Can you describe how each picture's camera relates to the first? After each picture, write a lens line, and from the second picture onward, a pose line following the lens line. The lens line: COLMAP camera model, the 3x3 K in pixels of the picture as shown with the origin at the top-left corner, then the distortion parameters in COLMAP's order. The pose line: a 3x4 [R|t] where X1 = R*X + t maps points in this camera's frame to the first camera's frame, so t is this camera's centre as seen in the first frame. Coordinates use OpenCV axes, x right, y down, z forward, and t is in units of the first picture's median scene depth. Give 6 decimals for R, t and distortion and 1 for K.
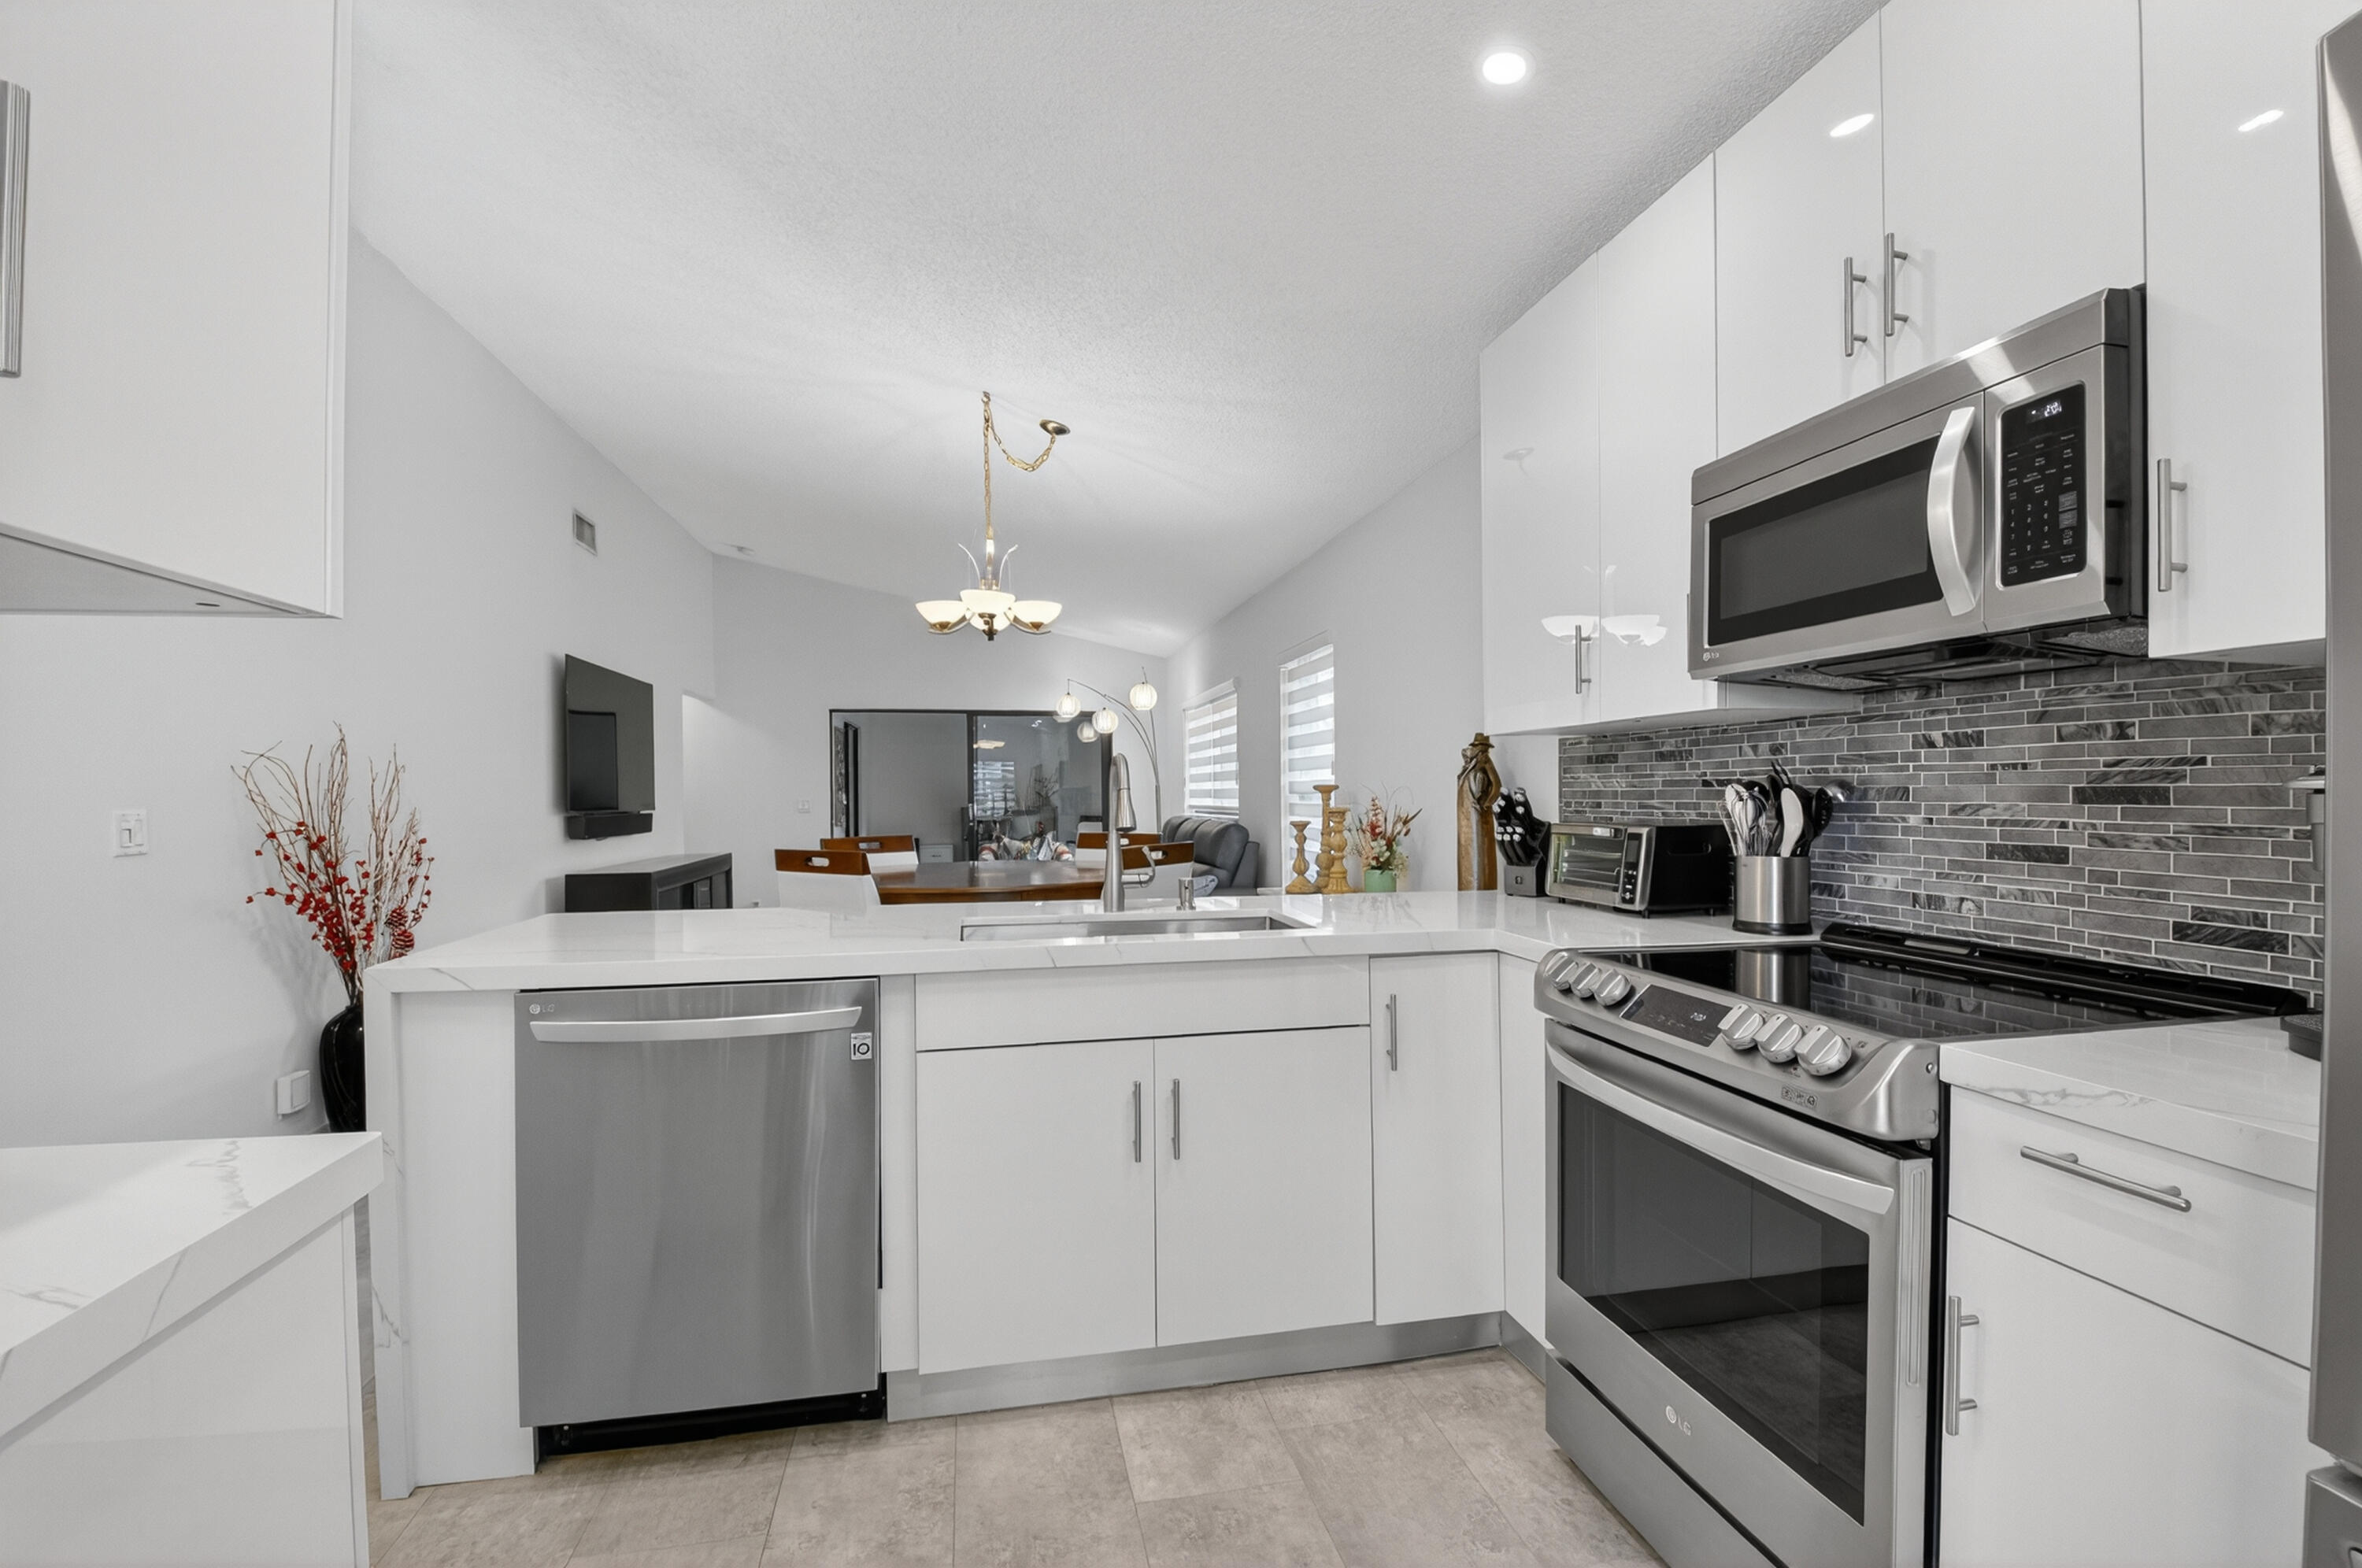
lens RADIAL K [[1034.5, 0, 1193.7], [0, 1034.5, 796.2], [0, 0, 1]] dist [0.019983, -0.035190]
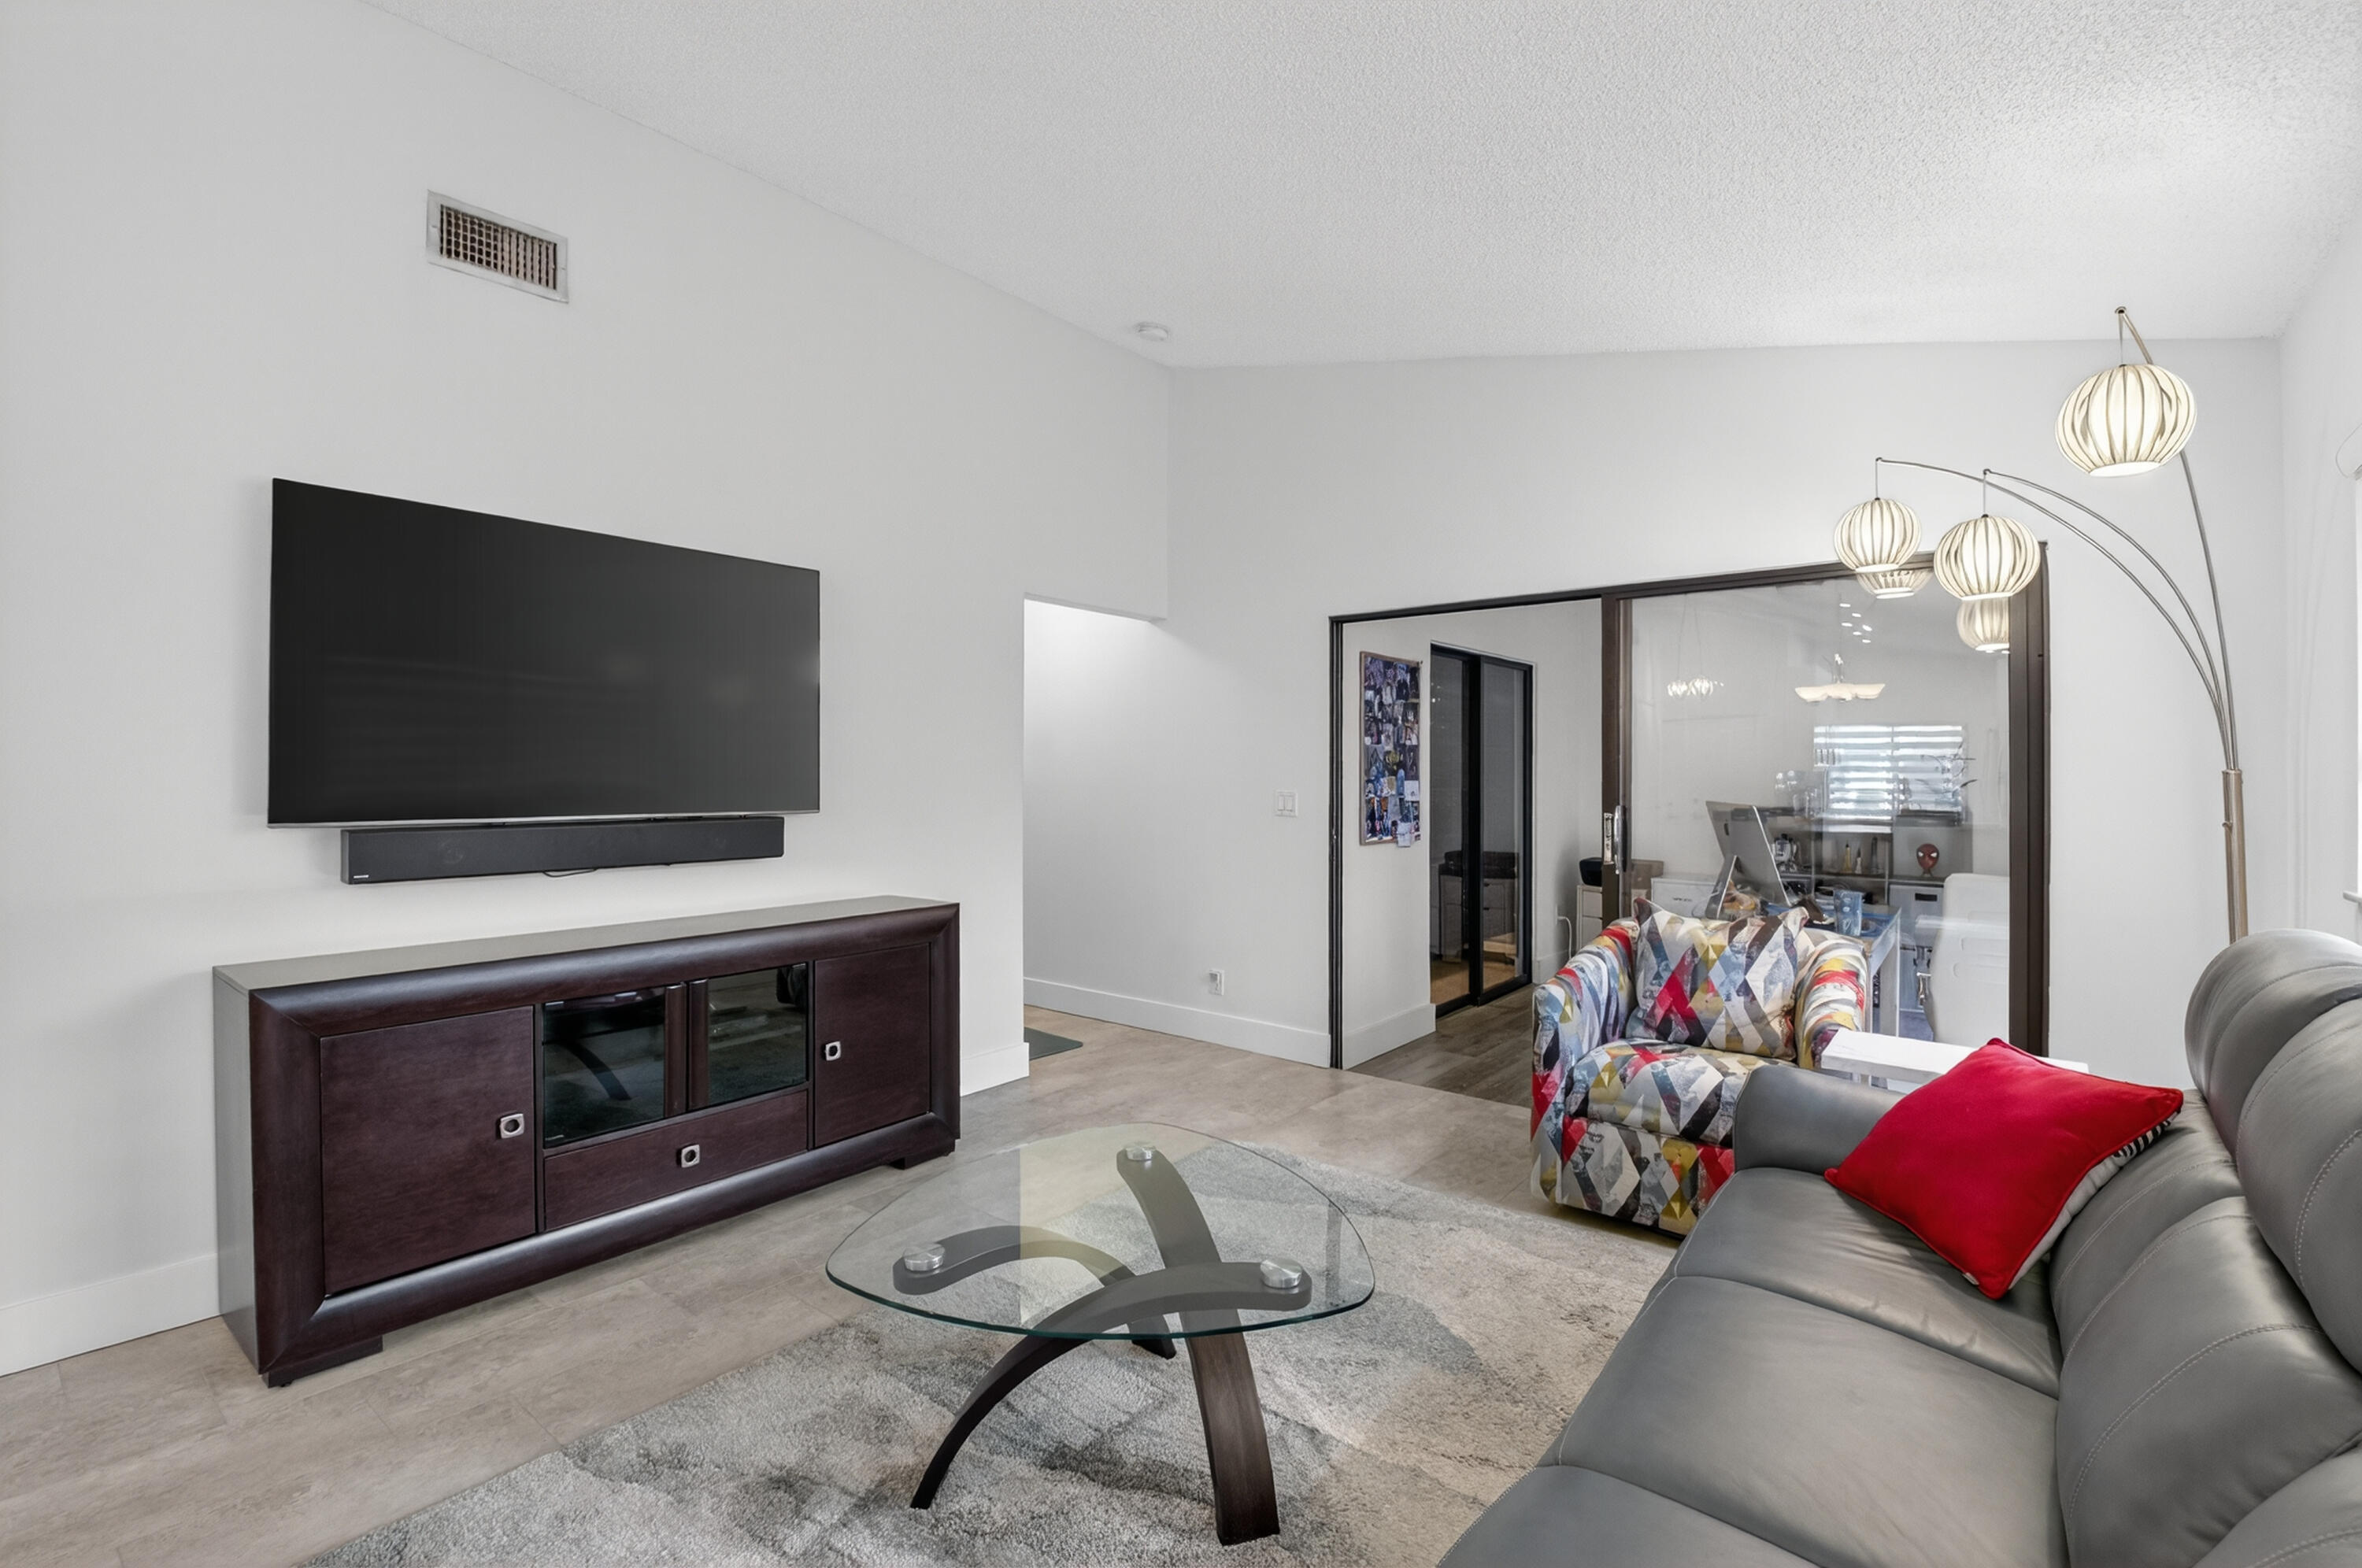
lens RADIAL K [[1023.2, 0, 1178.3], [0, 1023.2, 769.1], [0, 0, 1]] dist [-0.000680, -0.018750]
pose [[0.633920, 0.011952, -0.773307, -0.023152], [-0.012250, 0.999910, 0.005412, -0.038221], [0.773302, 0.006043, 0.634009, 2.294338]]
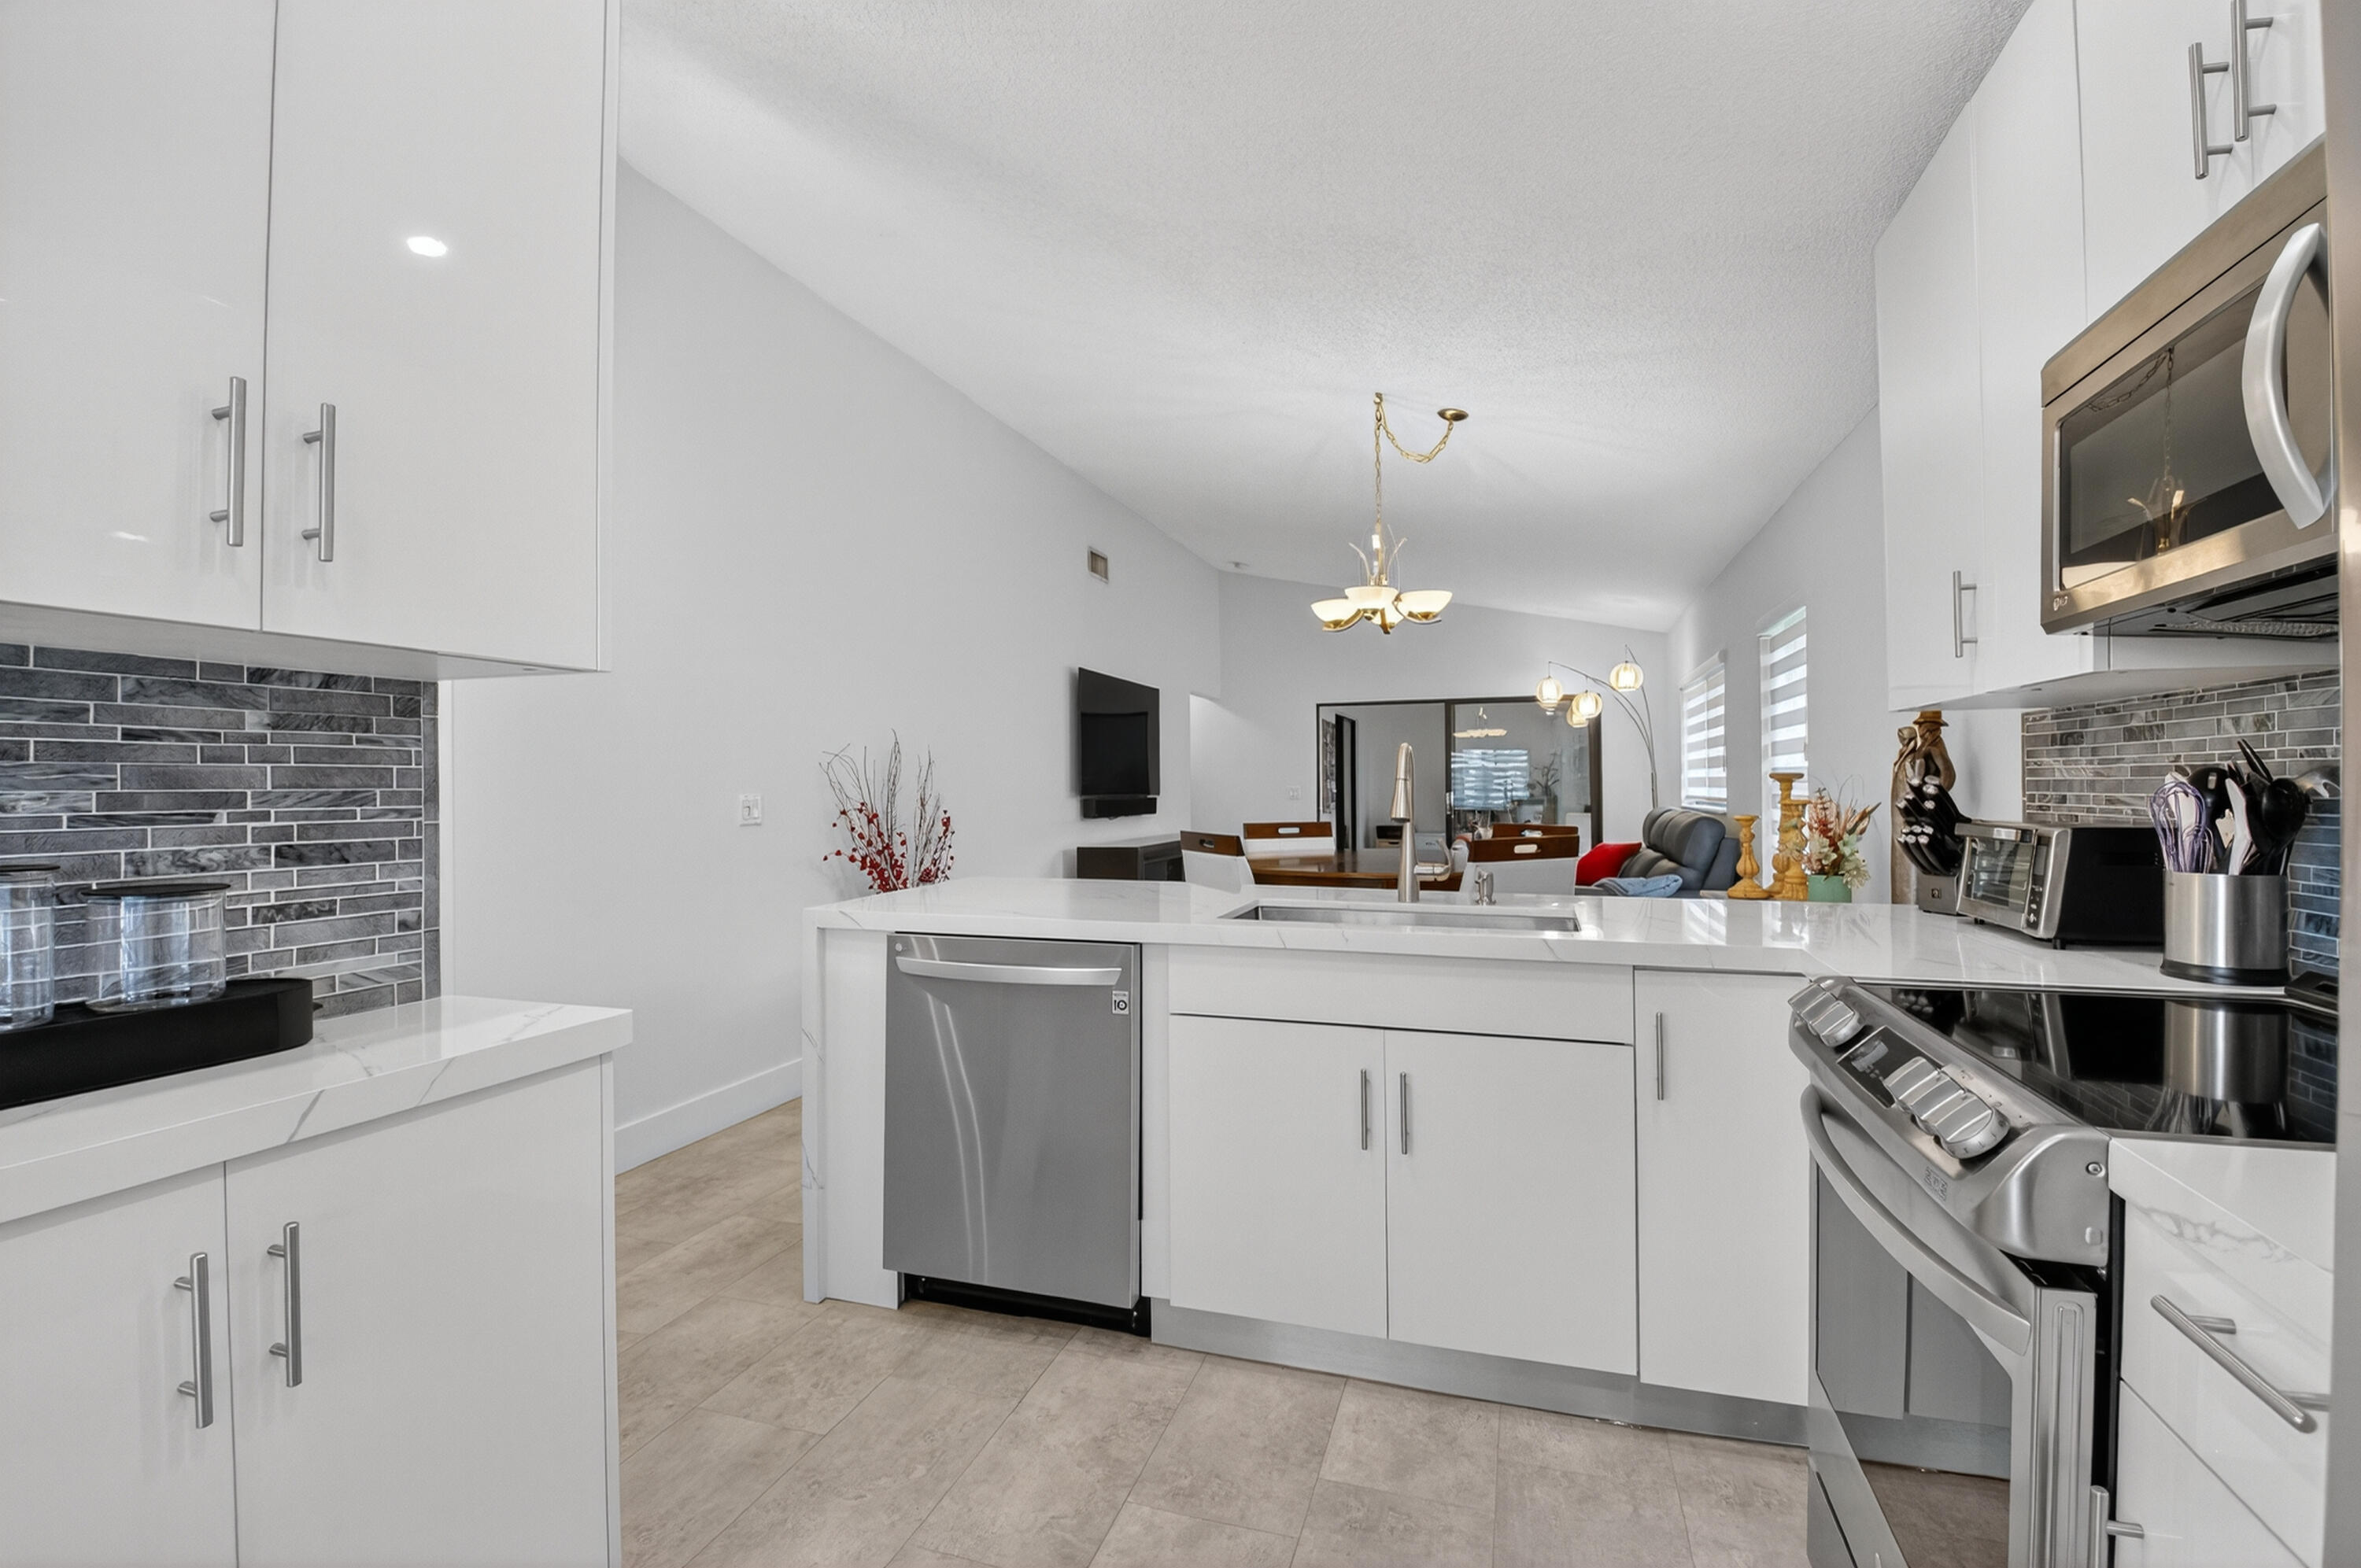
lens RADIAL K [[1032.8, 0, 1199.9], [0, 1032.8, 777.1], [0, 0, 1]] dist [0.003625, -0.019085]
pose [[0.871063, -0.000976, -0.491171, 0.253144], [-0.002759, 0.999973, -0.006880, -0.001154], [0.491164, 0.007348, 0.871036, 0.038537]]
